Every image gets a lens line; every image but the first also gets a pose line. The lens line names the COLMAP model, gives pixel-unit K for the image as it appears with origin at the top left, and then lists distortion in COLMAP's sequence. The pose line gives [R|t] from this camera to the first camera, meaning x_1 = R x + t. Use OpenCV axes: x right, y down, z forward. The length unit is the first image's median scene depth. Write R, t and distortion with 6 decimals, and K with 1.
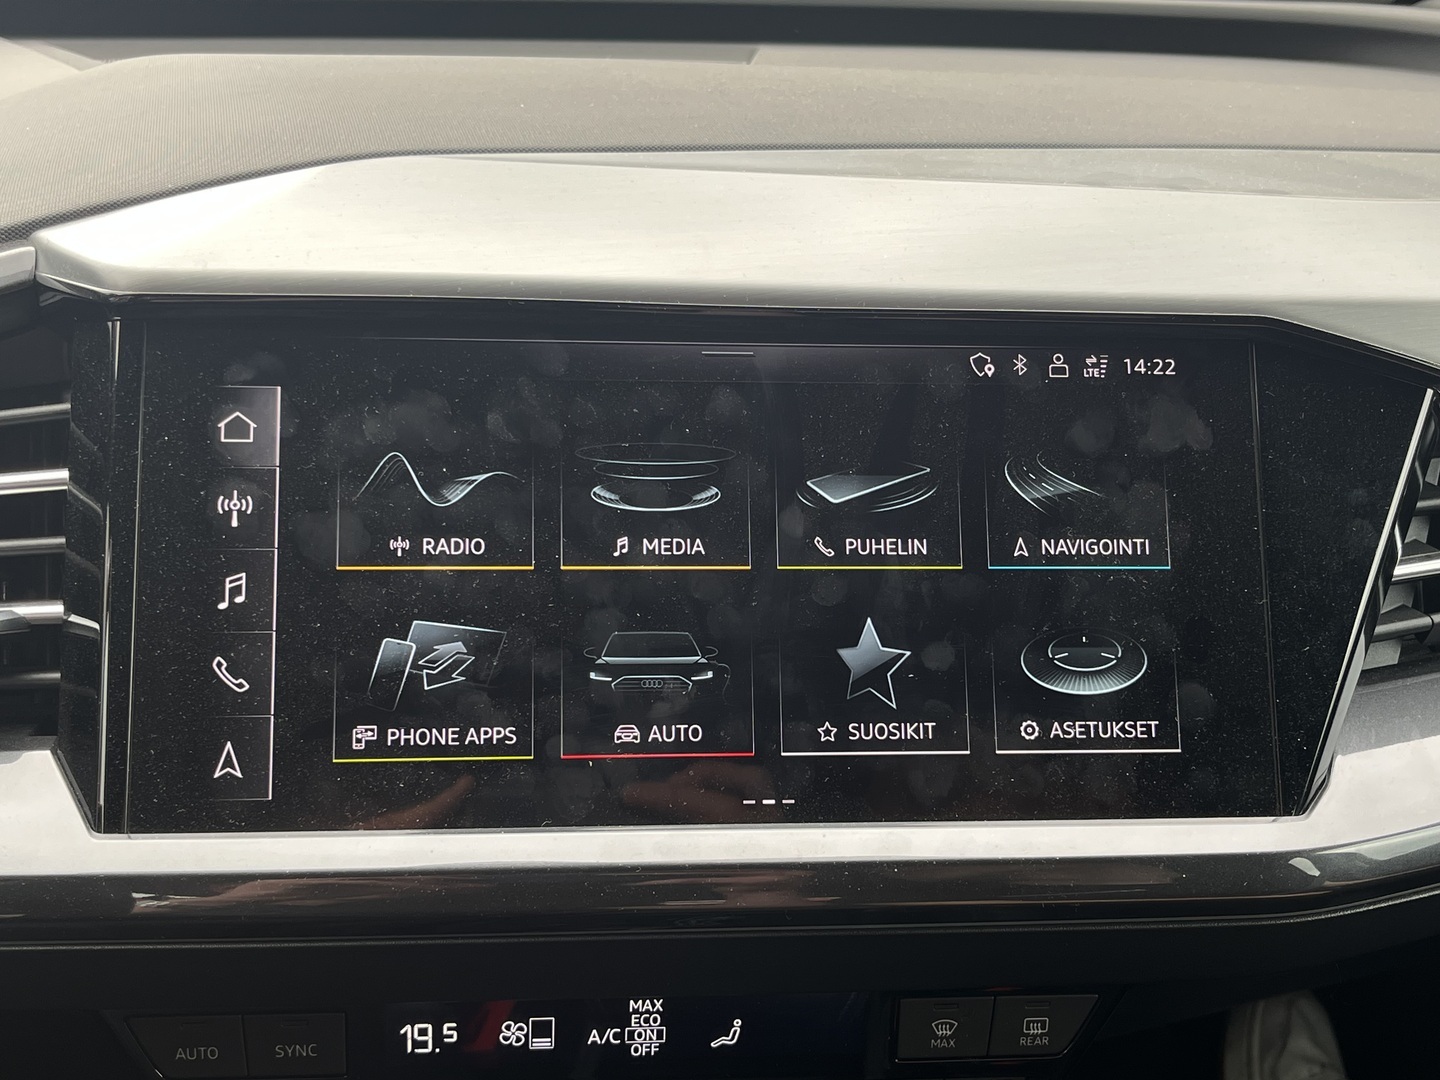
lens RADIAL K [[1798.3, 0, 717.2], [0, 1798.3, 539.7], [0, 0, 1]] dist [0.164459, 0.000000]
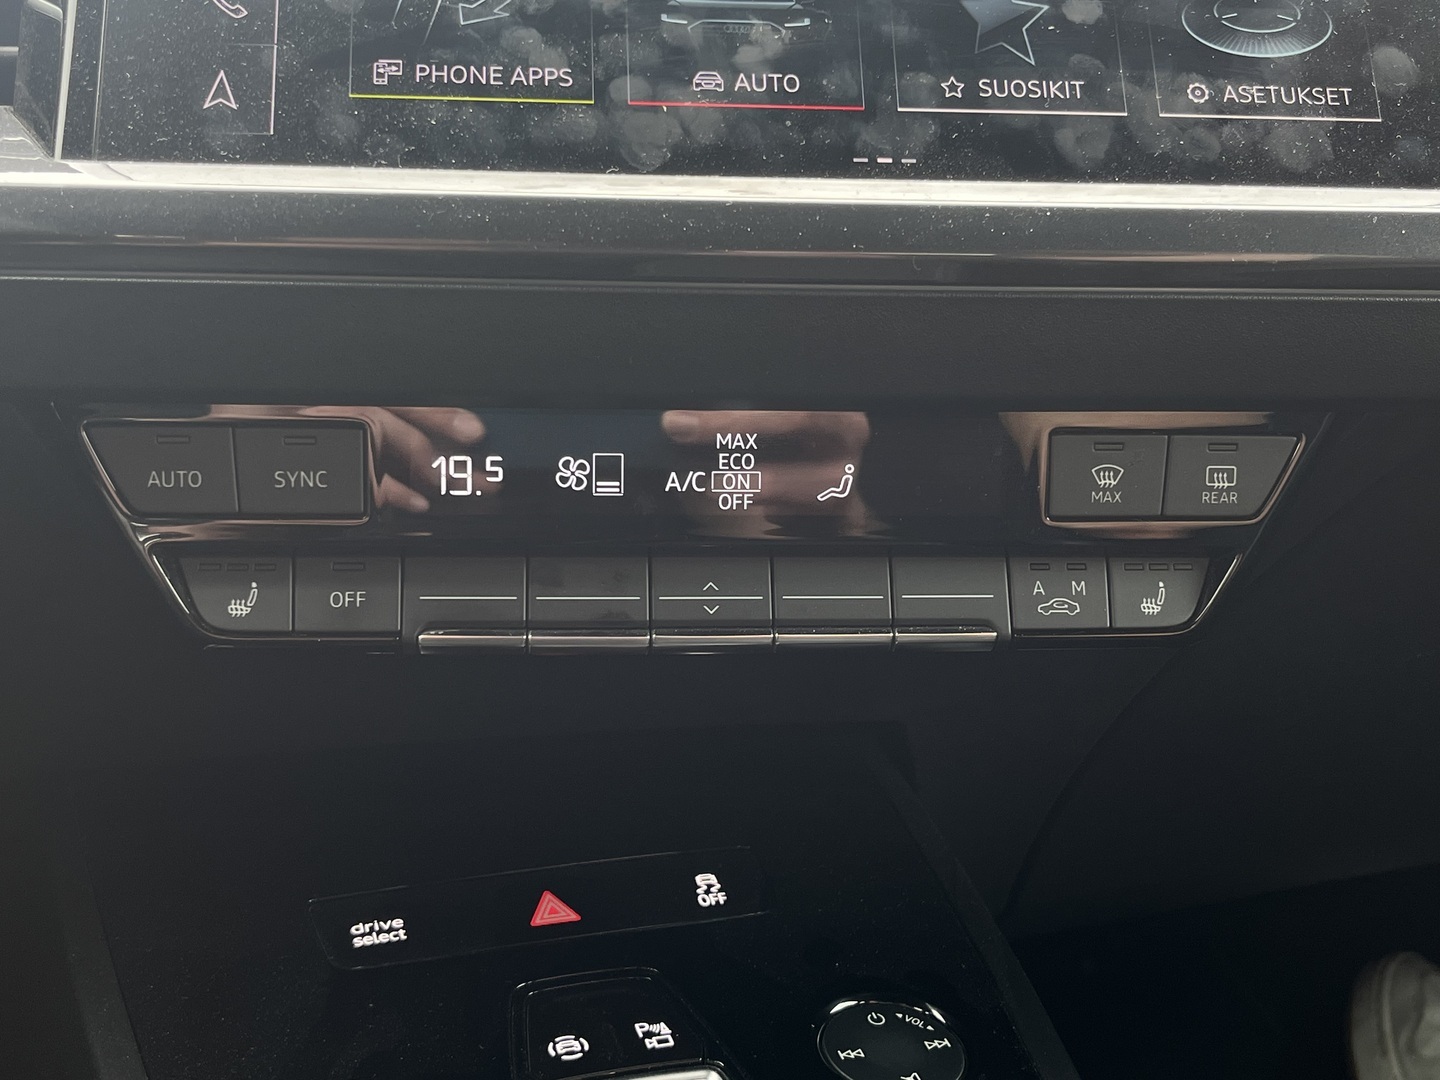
lens RADIAL K [[1804.0, 0, 722.3], [0, 1804.0, 540.1], [0, 0, 1]] dist [0.083048, 0.000000]
pose [[0.999722, -0.022513, 0.006972, -0.052945], [0.023426, 0.981656, -0.189215, 0.456894], [-0.002584, 0.189325, 0.981911, 0.230424]]
